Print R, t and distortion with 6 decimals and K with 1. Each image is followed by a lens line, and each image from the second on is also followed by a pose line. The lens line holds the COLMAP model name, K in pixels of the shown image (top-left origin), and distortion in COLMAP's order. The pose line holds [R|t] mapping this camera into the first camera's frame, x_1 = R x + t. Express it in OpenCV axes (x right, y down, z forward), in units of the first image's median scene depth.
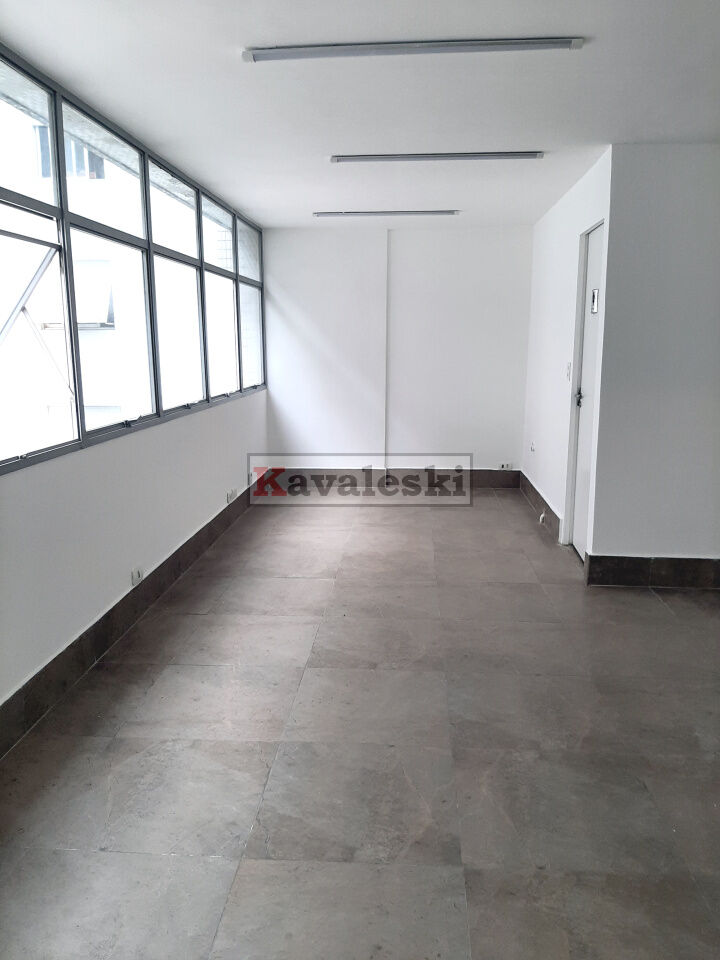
lens RADIAL K [[739.8, 0, 371.1], [0, 739.8, 481.9], [0, 0, 1]] dist [0.078236, -0.136763]
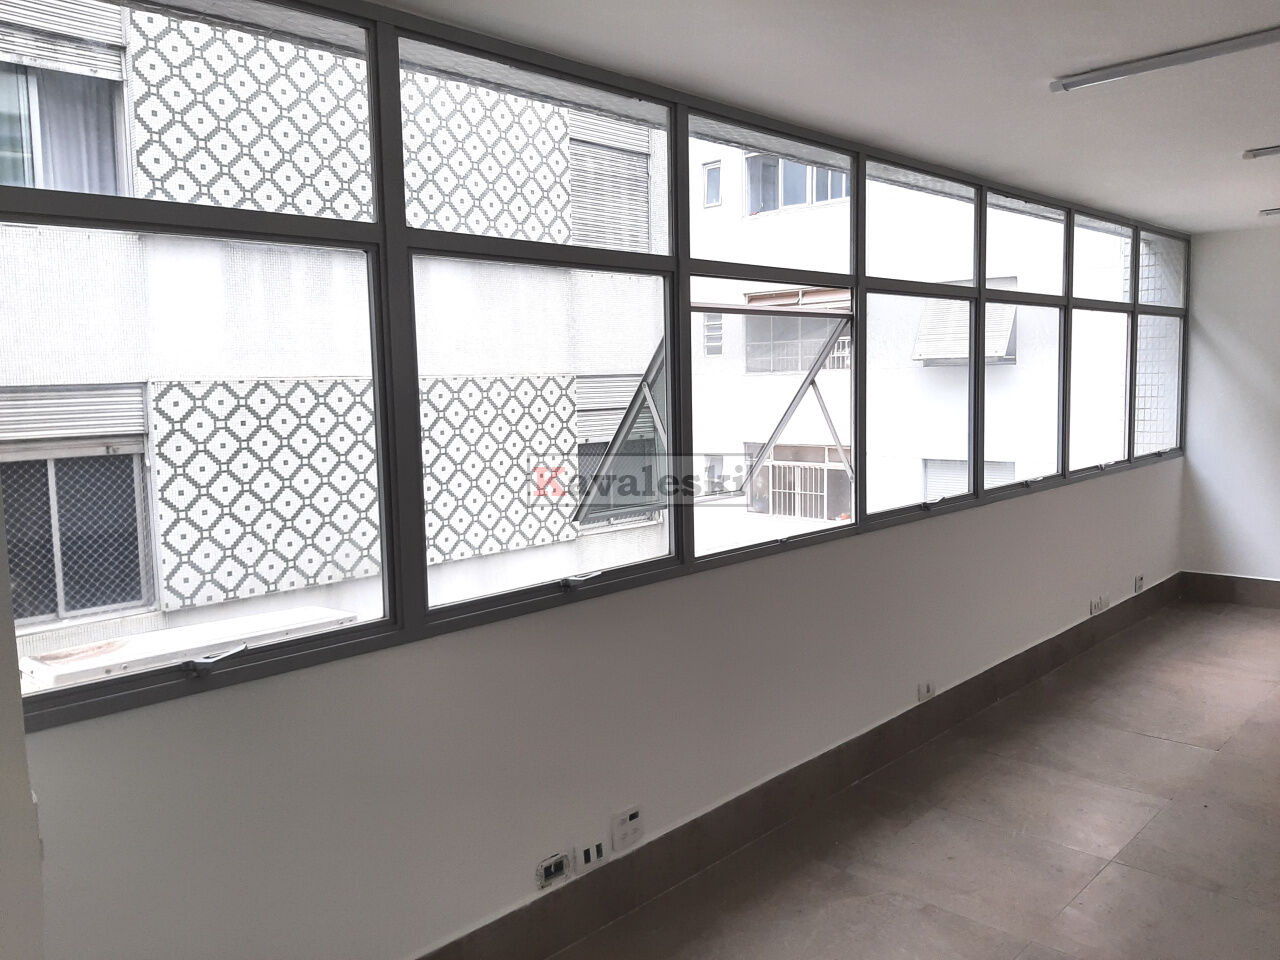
lens RADIAL K [[986.4, 0, 646.0], [0, 986.4, 462.2], [0, 0, 1]] dist [0.078236, -0.136763]
pose [[0.759964, 0.043755, -0.648491, 0.111442], [-0.103628, 0.993126, -0.054433, -0.023594], [0.641651, 0.108569, 0.759274, -0.043769]]
